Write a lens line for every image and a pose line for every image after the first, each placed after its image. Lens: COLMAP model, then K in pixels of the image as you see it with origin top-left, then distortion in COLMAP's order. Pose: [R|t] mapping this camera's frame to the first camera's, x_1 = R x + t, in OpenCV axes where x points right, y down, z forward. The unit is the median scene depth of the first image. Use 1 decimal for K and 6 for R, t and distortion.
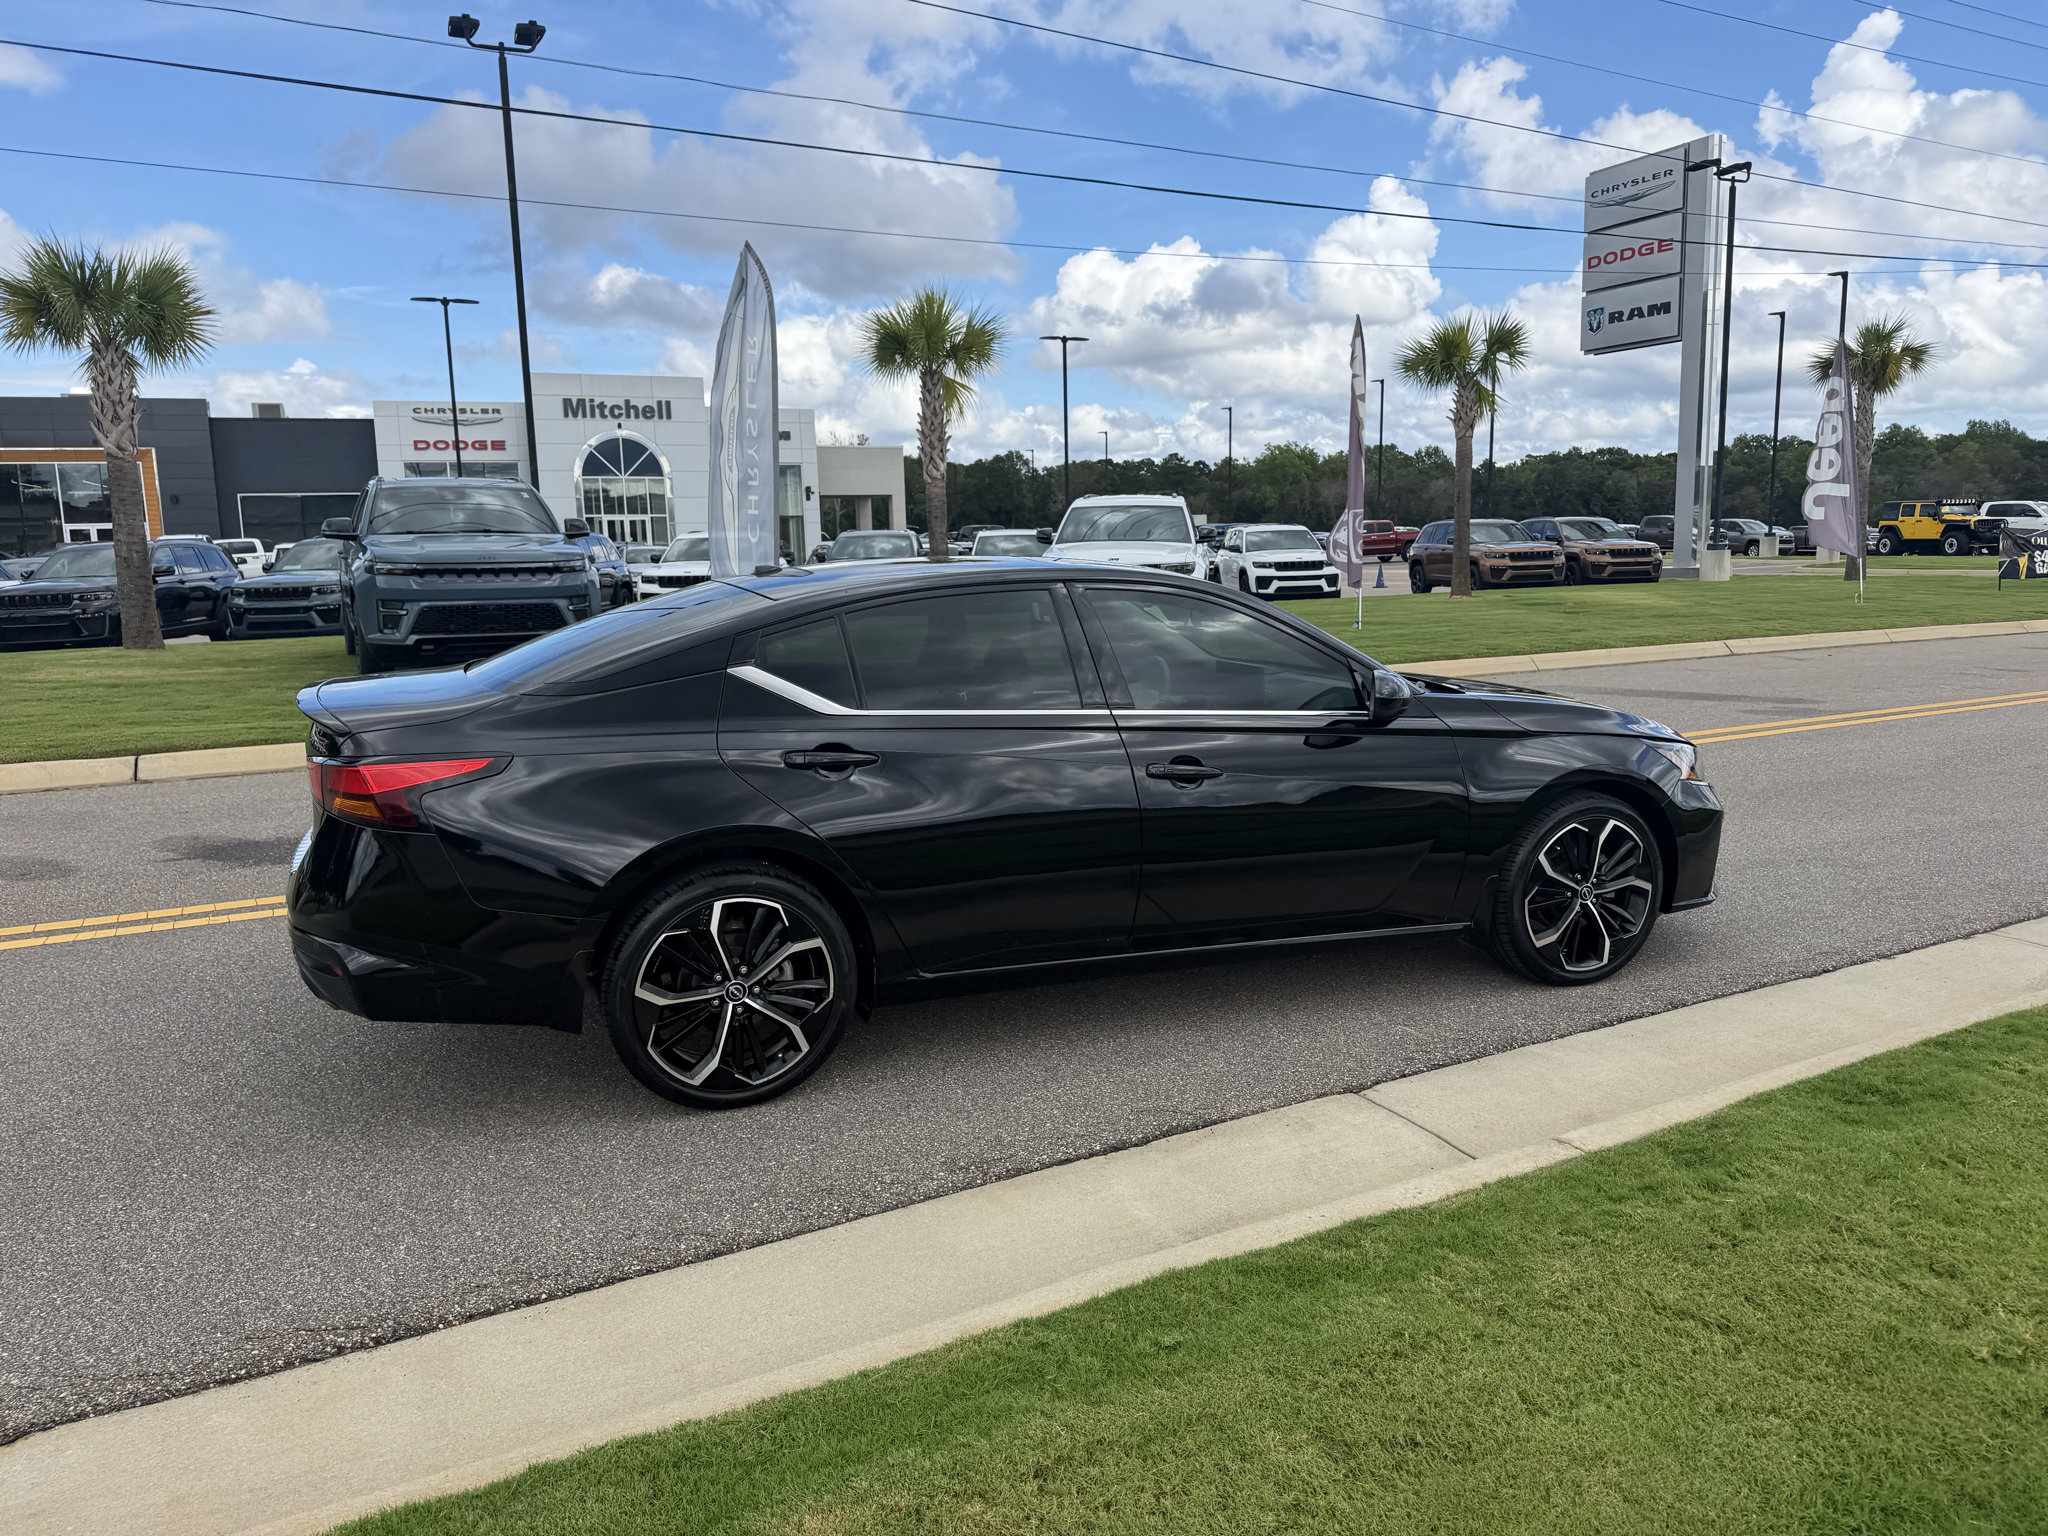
lens RADIAL K [[1526.4, 0, 1048.2], [0, 1526.4, 762.6], [0, 0, 1]] dist [0.126982, -0.174577]
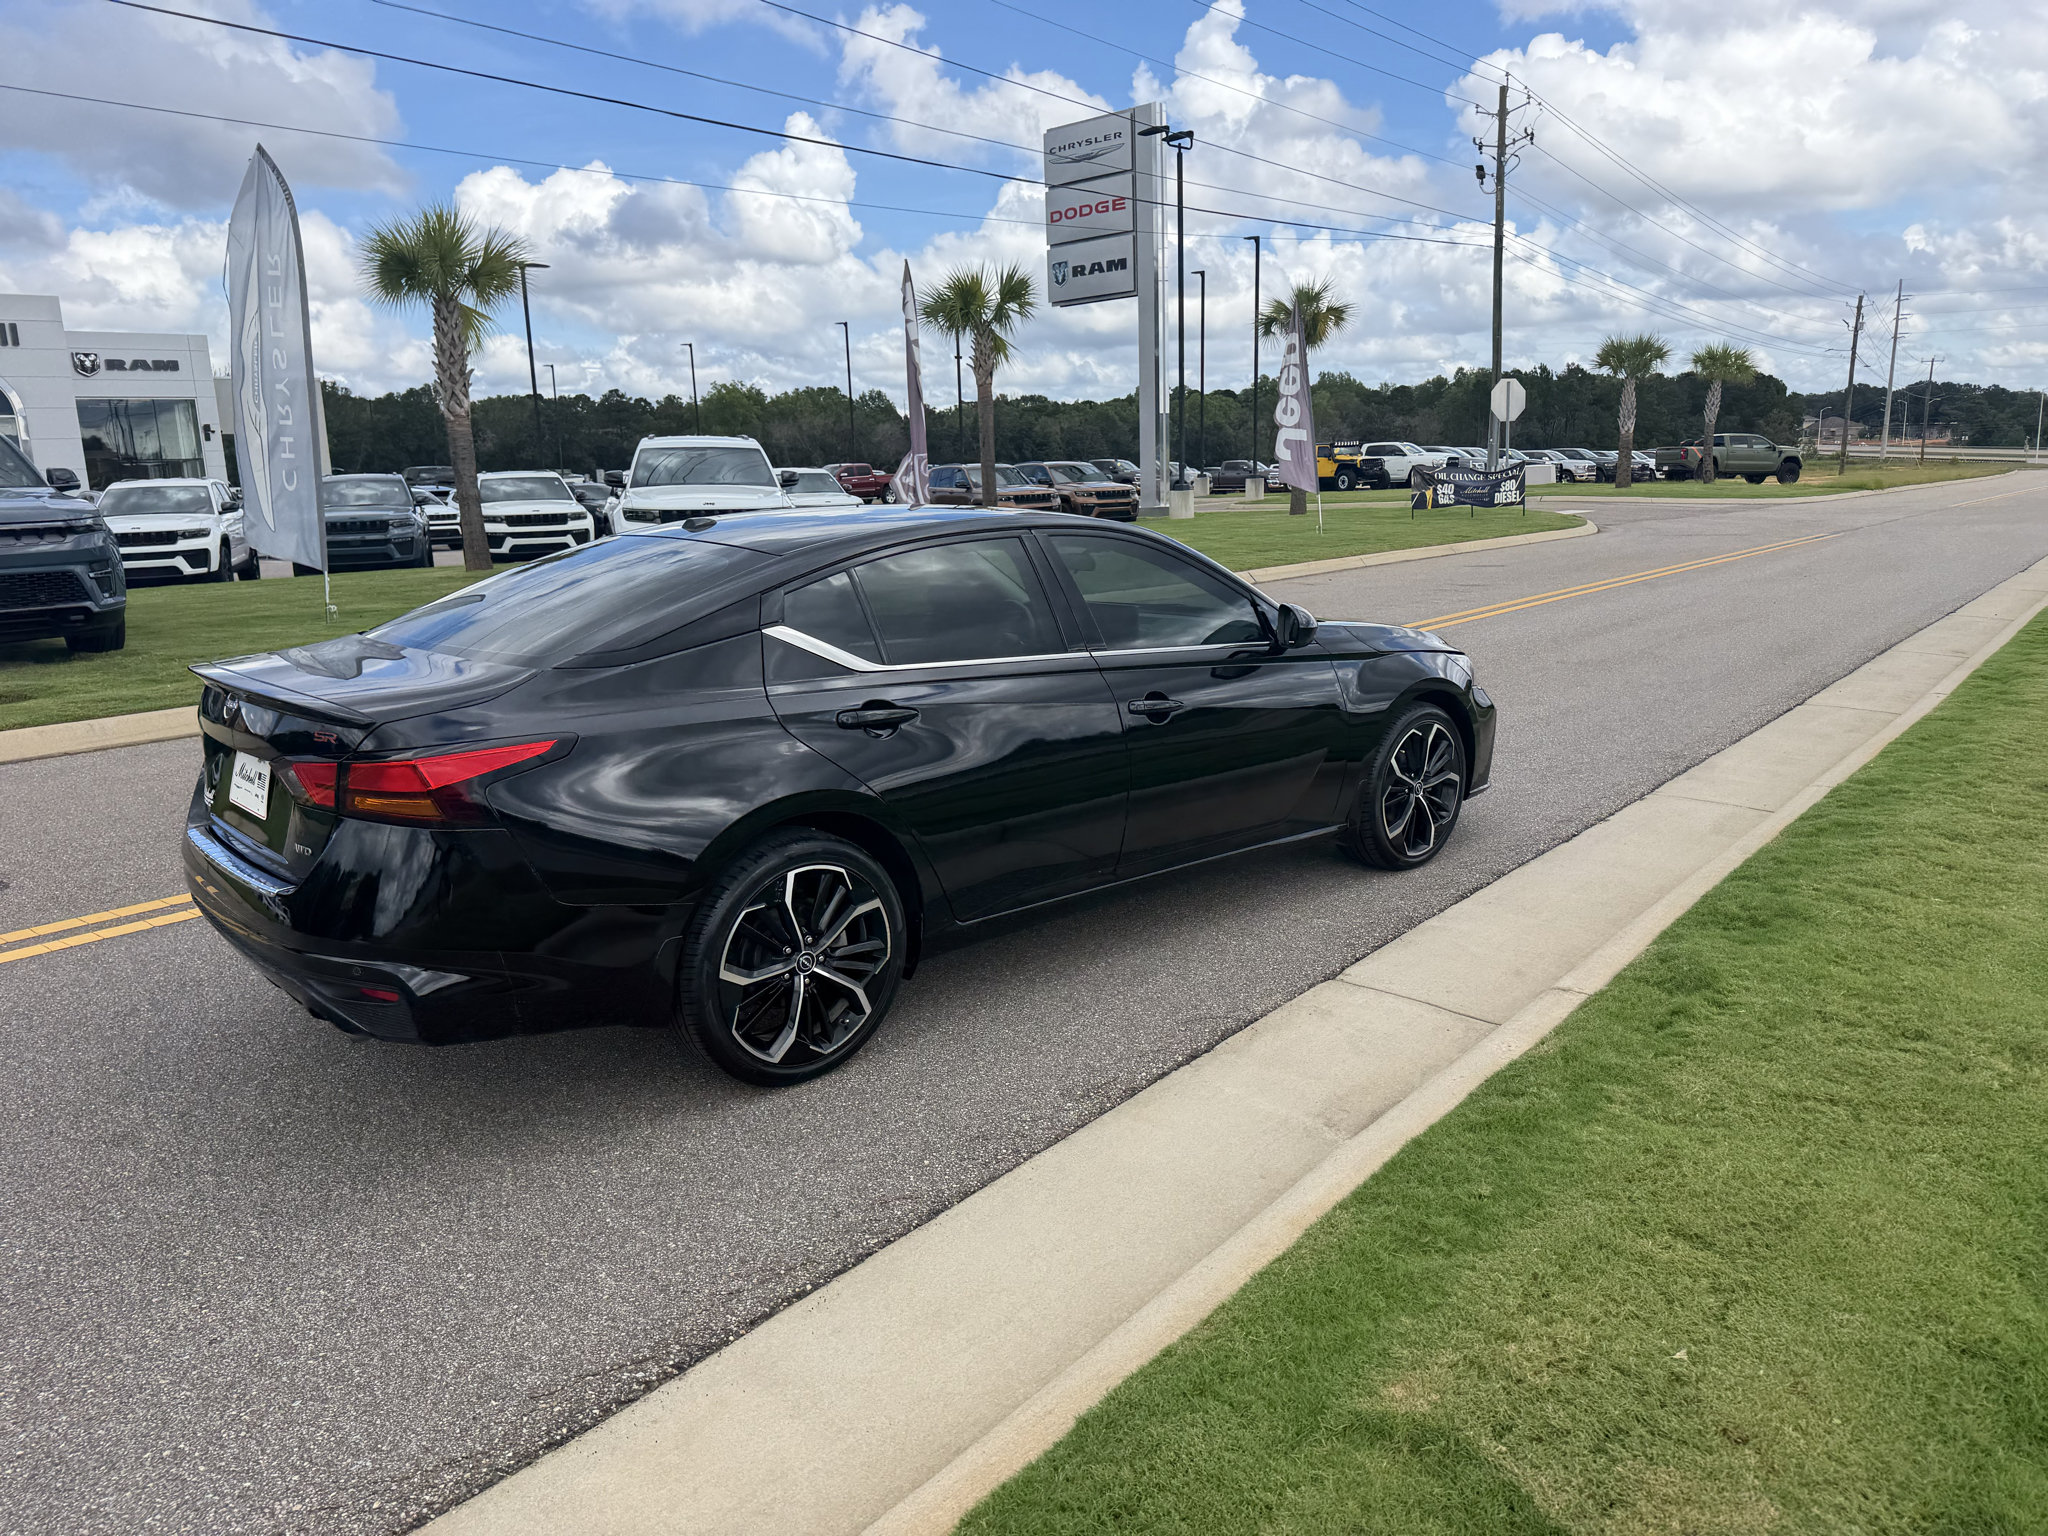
lens RADIAL K [[1511.1, 0, 1064.8], [0, 1511.1, 793.3], [0, 0, 1]] dist [0.077695, -0.098887]
pose [[0.926982, -0.089132, 0.364363, -0.060808], [0.067484, 0.995137, 0.071748, -0.002305], [-0.368986, -0.041921, 0.928489, 0.008529]]
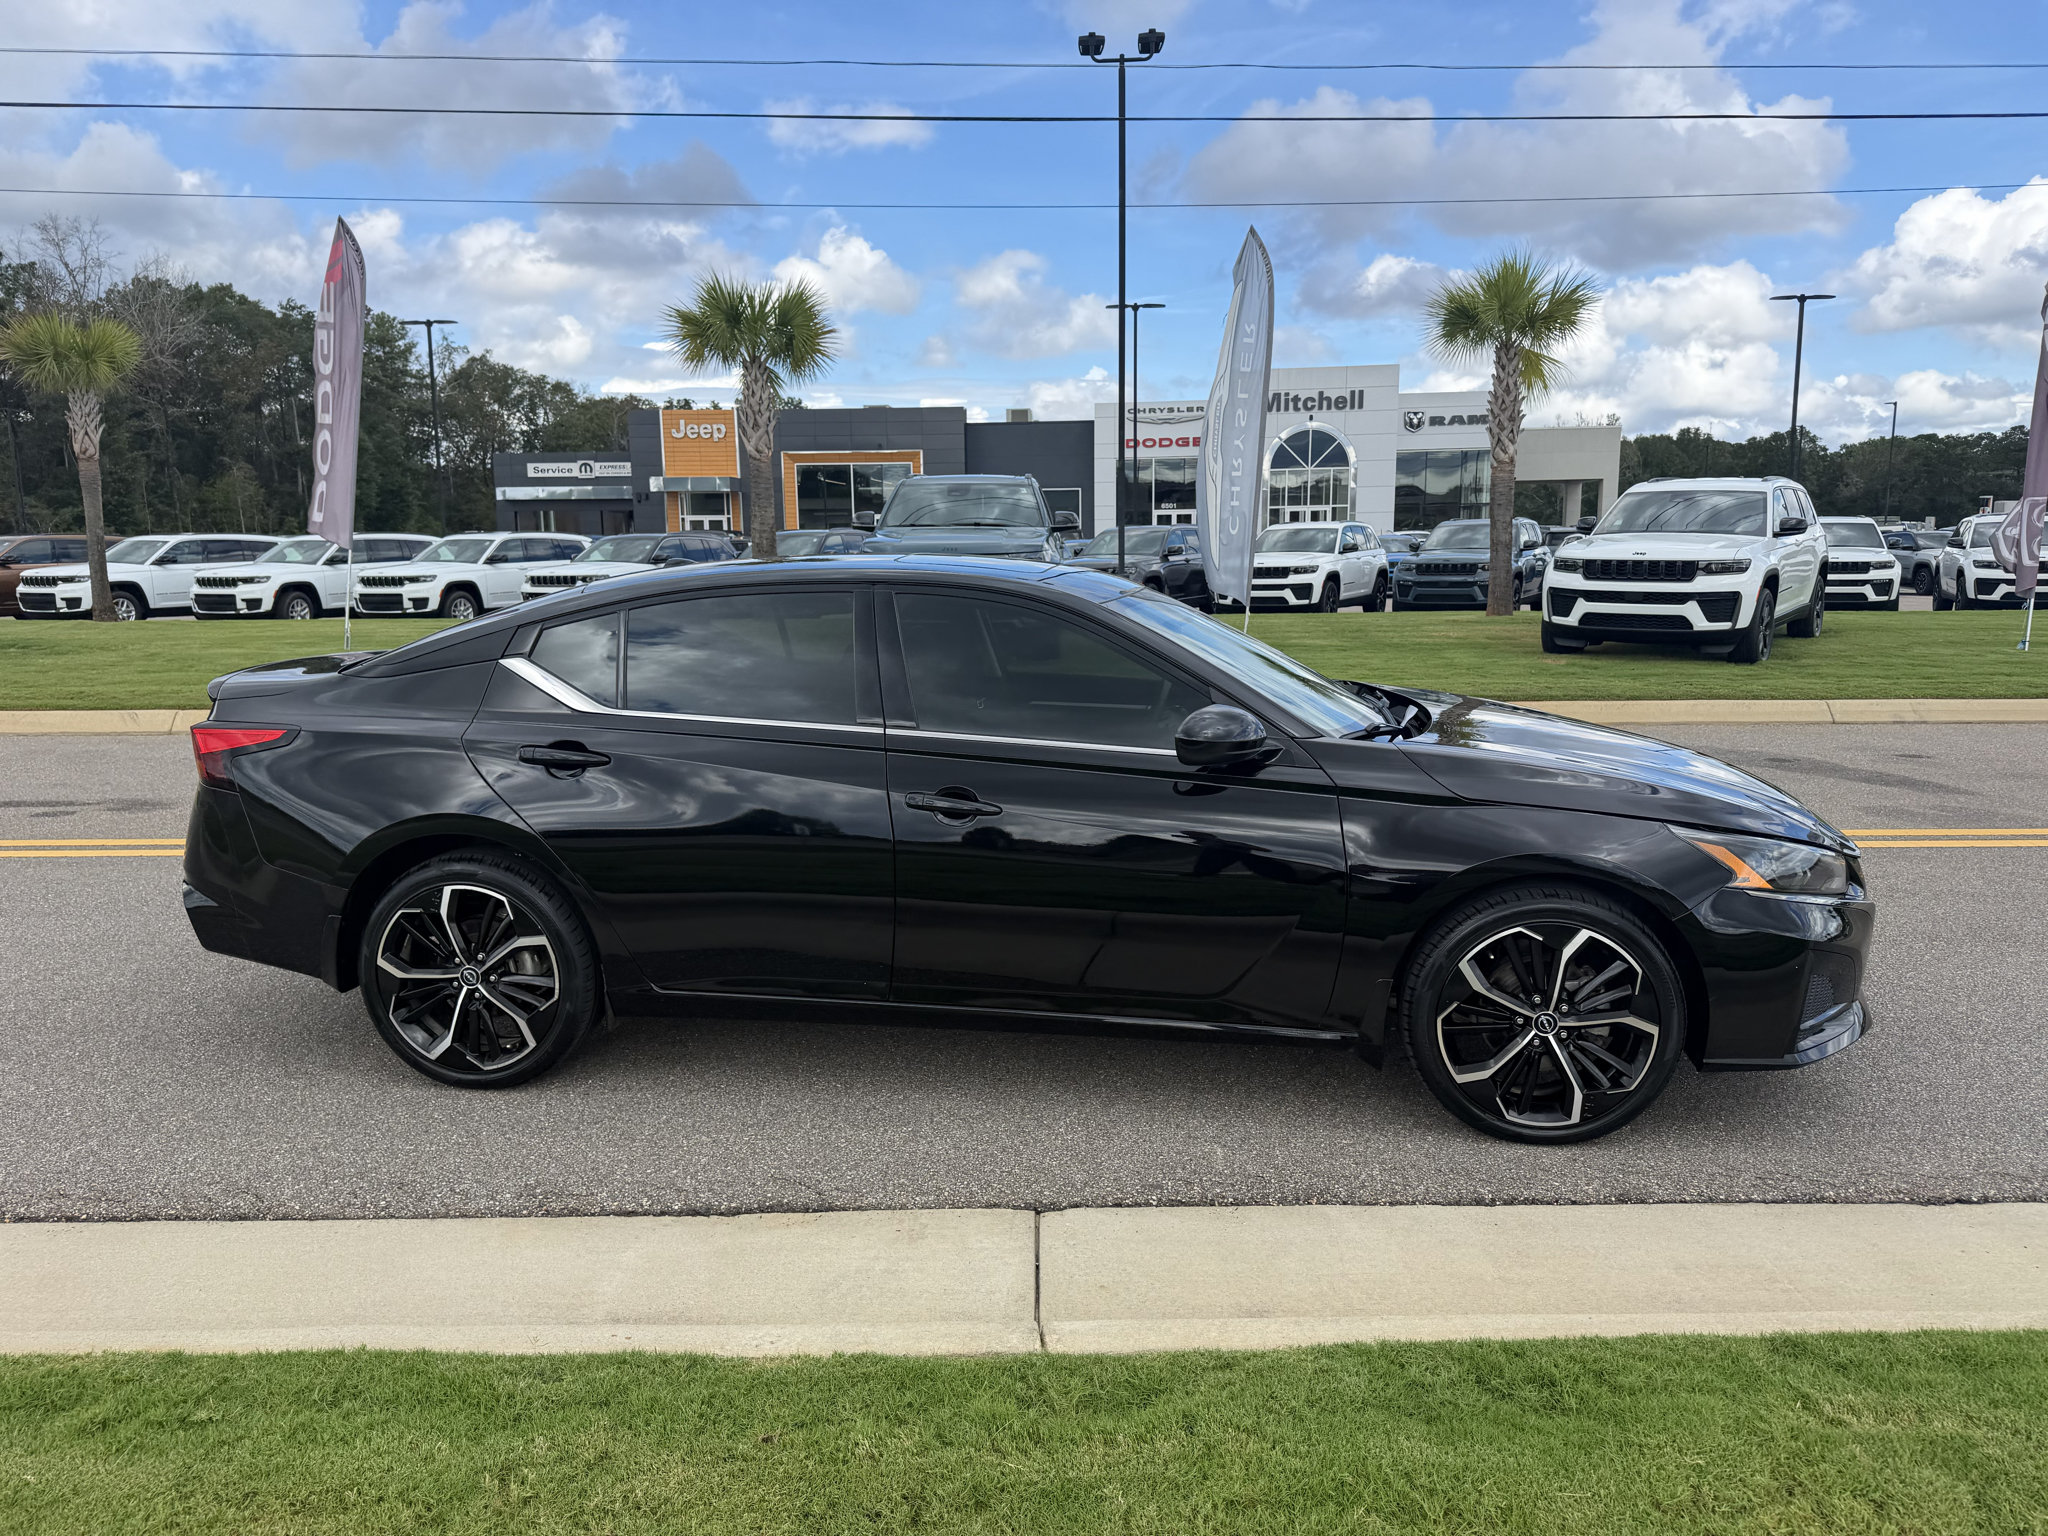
lens RADIAL K [[1515.3, 0, 1019.5], [0, 1515.3, 774.4], [0, 0, 1]] dist [0.092148, -0.120615]
pose [[0.865840, 0.090163, -0.492129, 0.094993], [-0.082064, 0.995899, 0.038077, -0.008308], [0.493544, 0.007418, 0.869689, 0.046595]]
